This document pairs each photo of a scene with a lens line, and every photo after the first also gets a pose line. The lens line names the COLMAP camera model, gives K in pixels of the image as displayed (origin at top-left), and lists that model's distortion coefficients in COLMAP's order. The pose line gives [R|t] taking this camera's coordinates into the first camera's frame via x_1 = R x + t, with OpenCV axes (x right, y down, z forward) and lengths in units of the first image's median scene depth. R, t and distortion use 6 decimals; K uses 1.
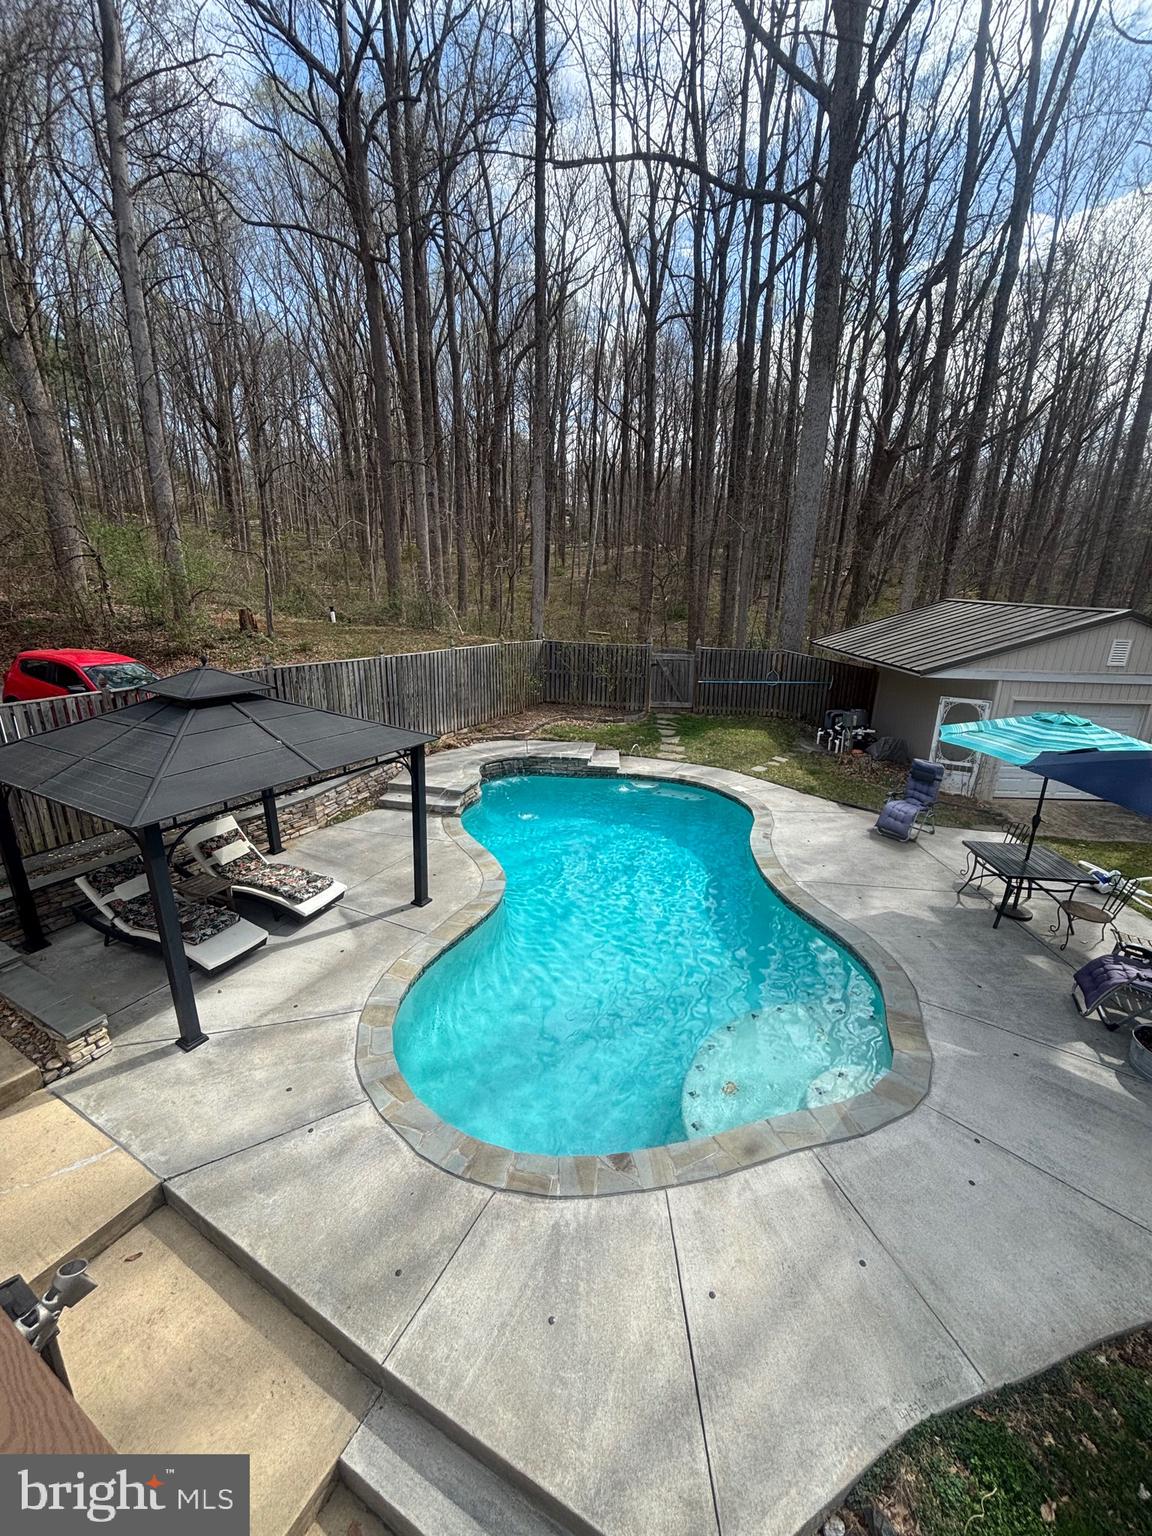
lens RADIAL K [[625.8, 0, 574.2], [0, 625.8, 766.4], [0, 0, 1]] dist [-0.000441, -0.000044]
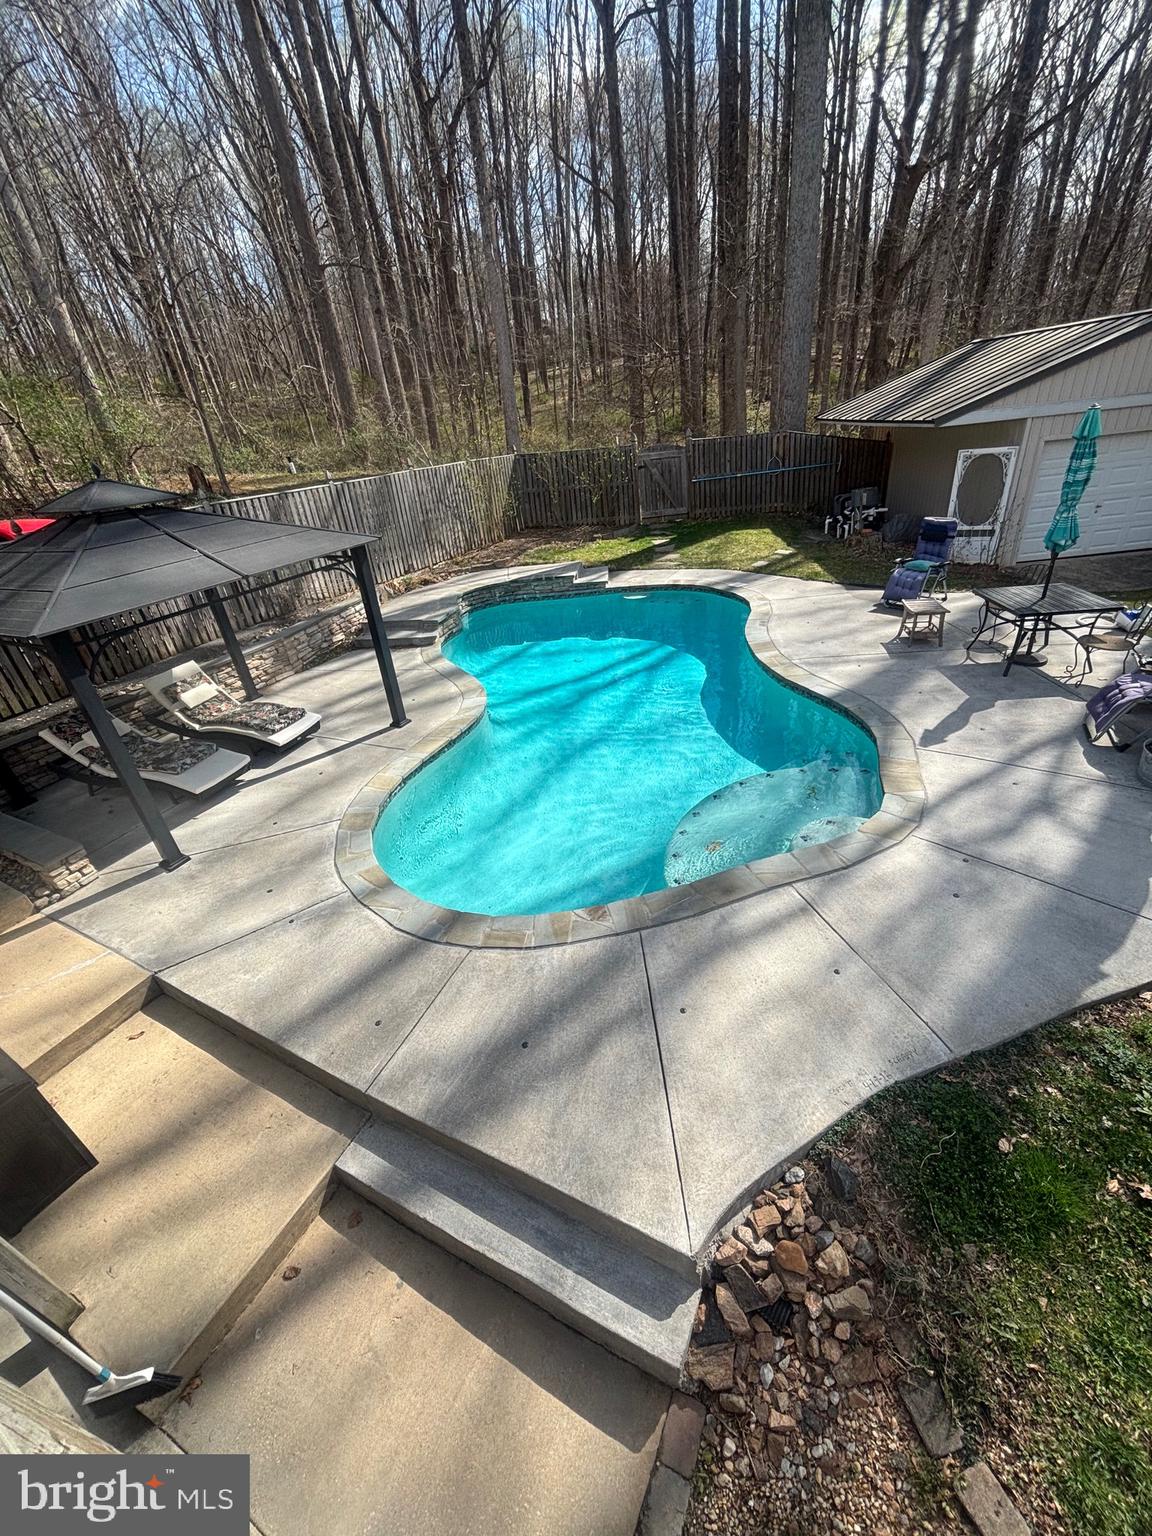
lens RADIAL K [[625.8, 0, 576.4], [0, 625.8, 767.4], [0, 0, 1]] dist [-0.000441, -0.000044]
pose [[0.992521, -0.112319, -0.047822, 0.063378], [0.120116, 0.968443, 0.218381, 0.100892], [0.021785, -0.222492, 0.974691, 0.044850]]
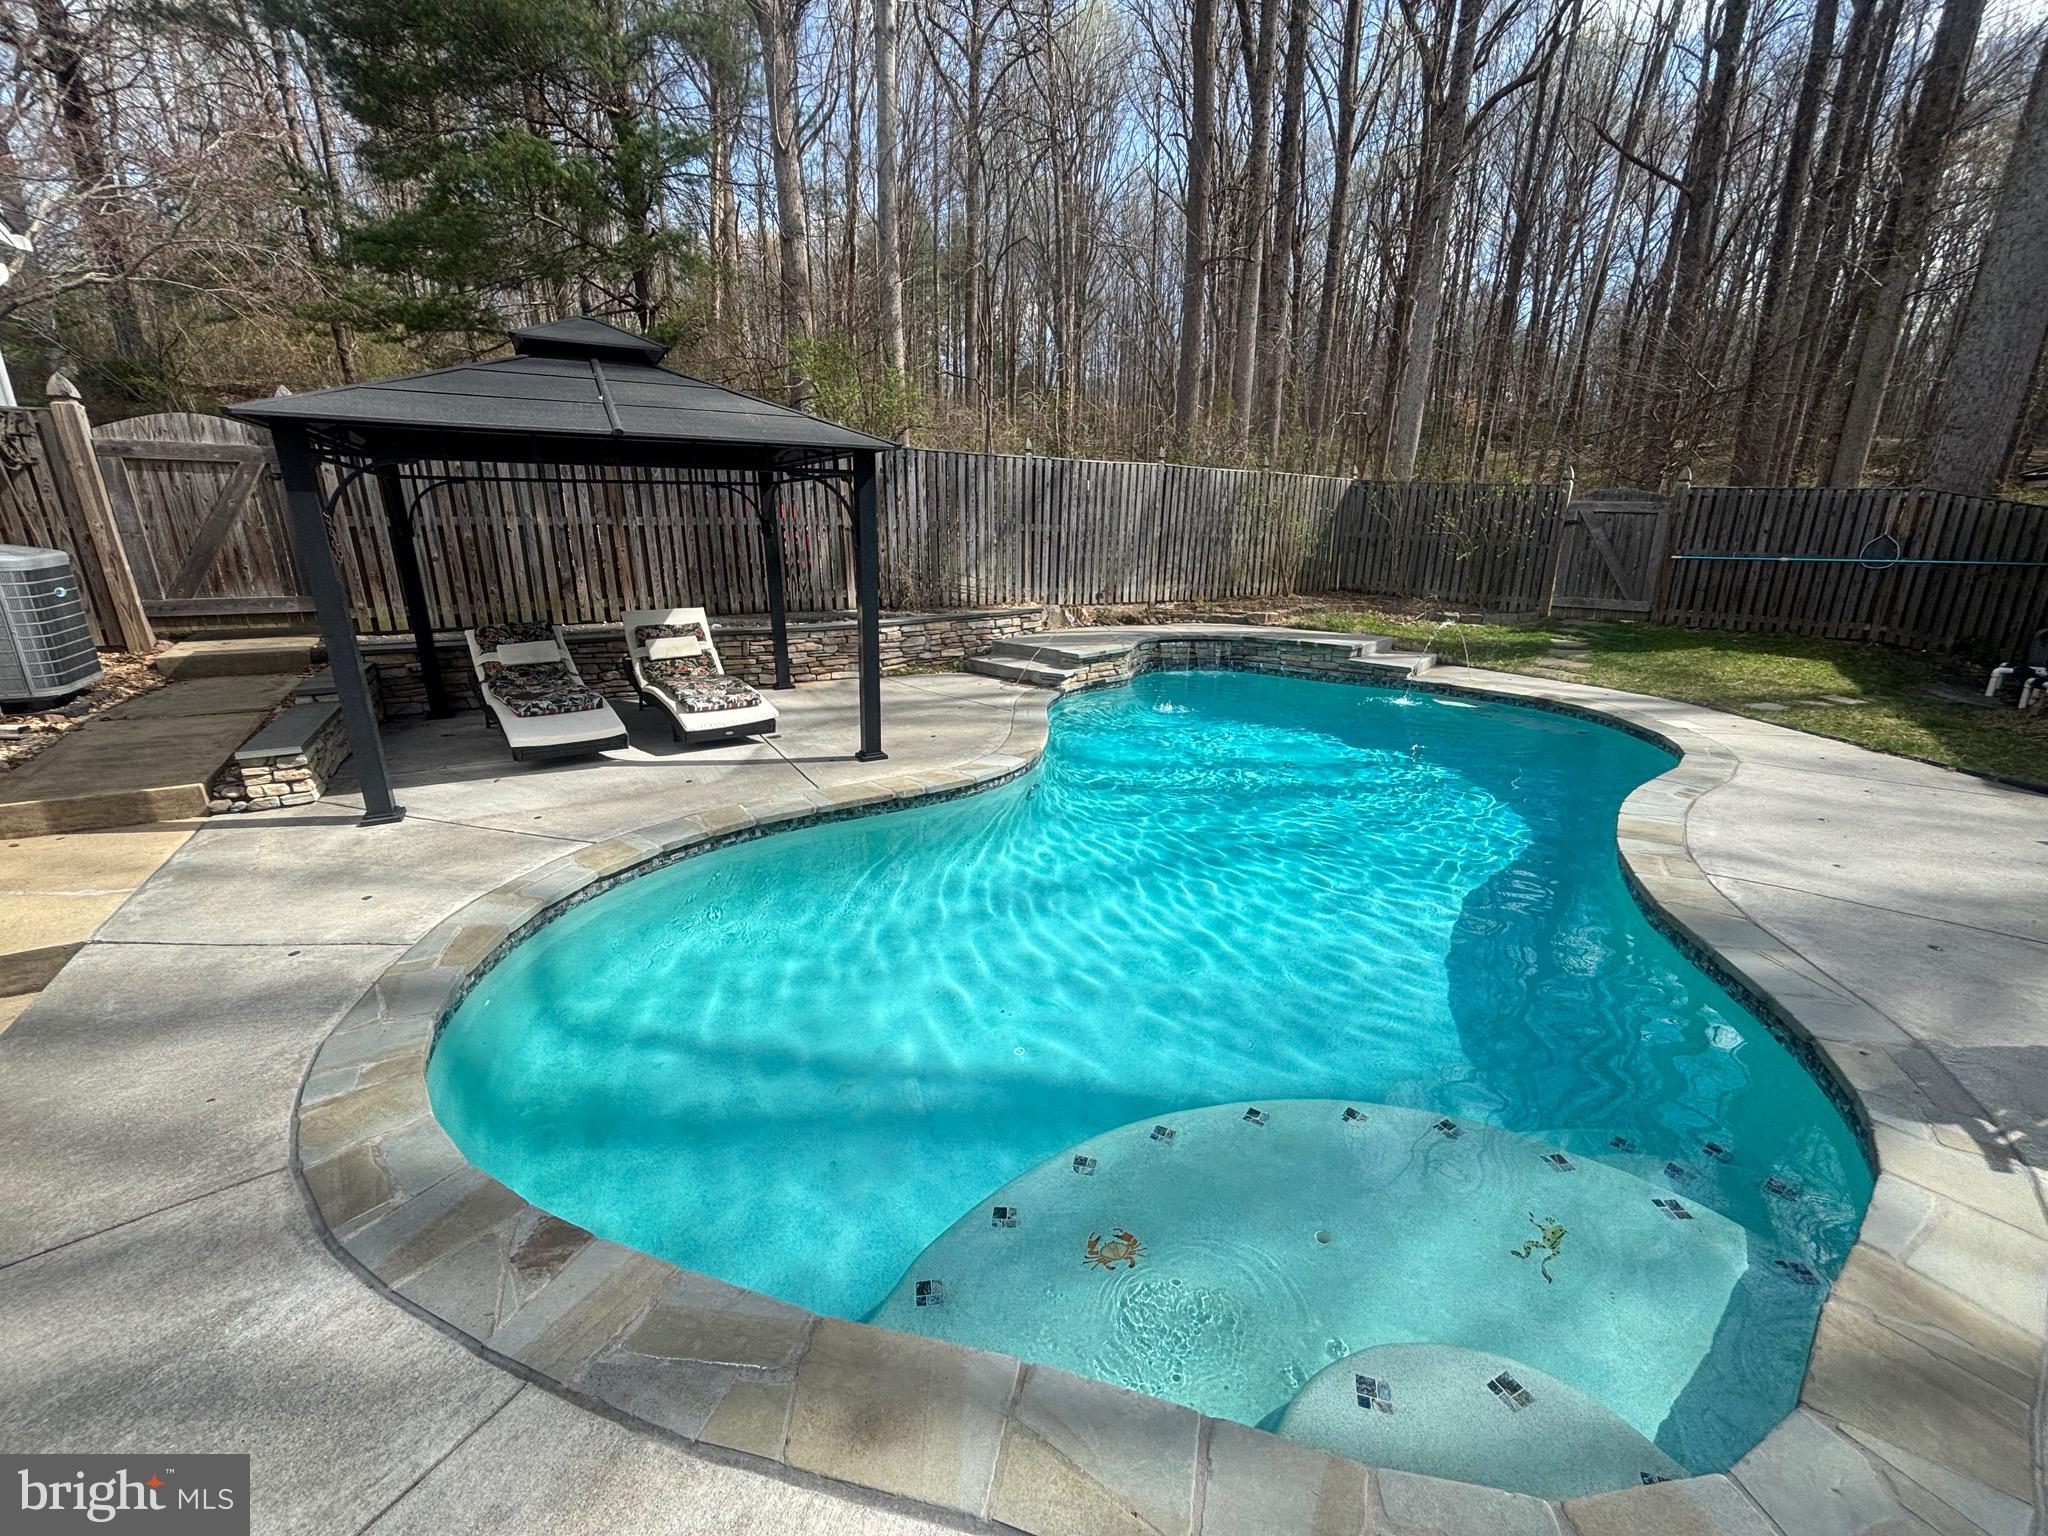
lens RADIAL K [[834.5, 0, 1023.5], [0, 834.5, 765.1], [0, 0, 1]] dist [-0.000441, -0.000044]
pose [[0.847759, 0.144327, -0.510366, 0.265581], [-0.149627, 0.988259, 0.030928, 0.173682], [0.508838, 0.050145, 0.859401, 0.396173]]
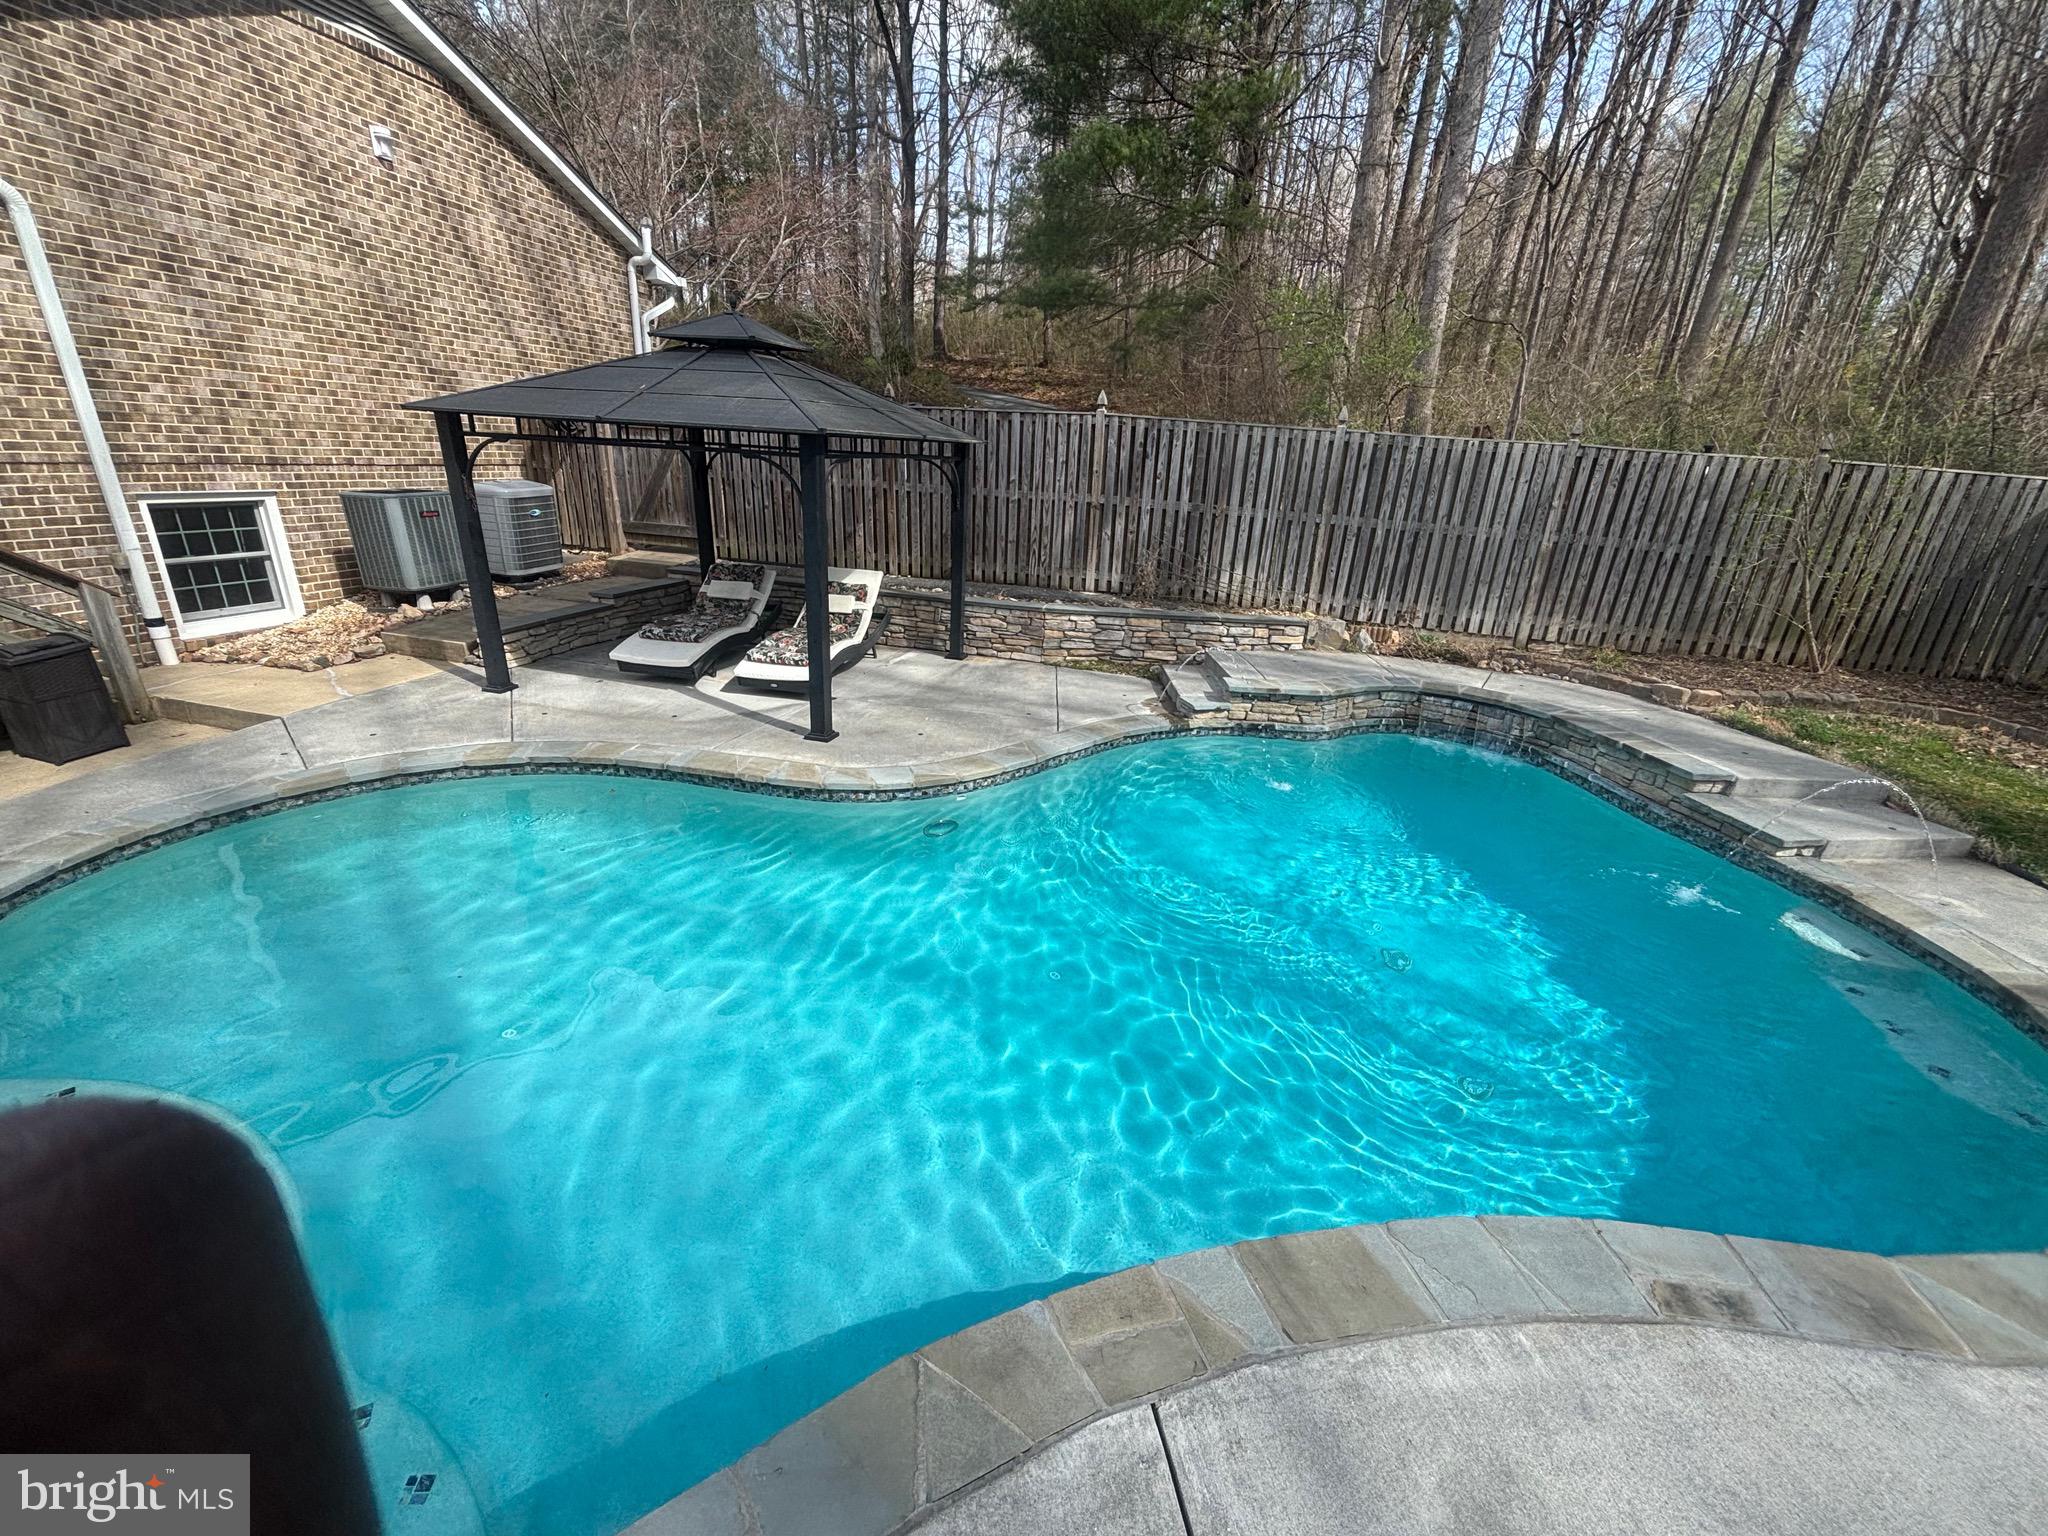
lens RADIAL K [[834.5, 0, 1022.1], [0, 834.5, 769.2], [0, 0, 1]] dist [-0.000441, -0.000044]
pose [[0.241338, 0.344018, -0.907418, 0.514212], [-0.325324, 0.909631, 0.258333, -0.021132], [0.914287, 0.232859, 0.331446, 0.895534]]
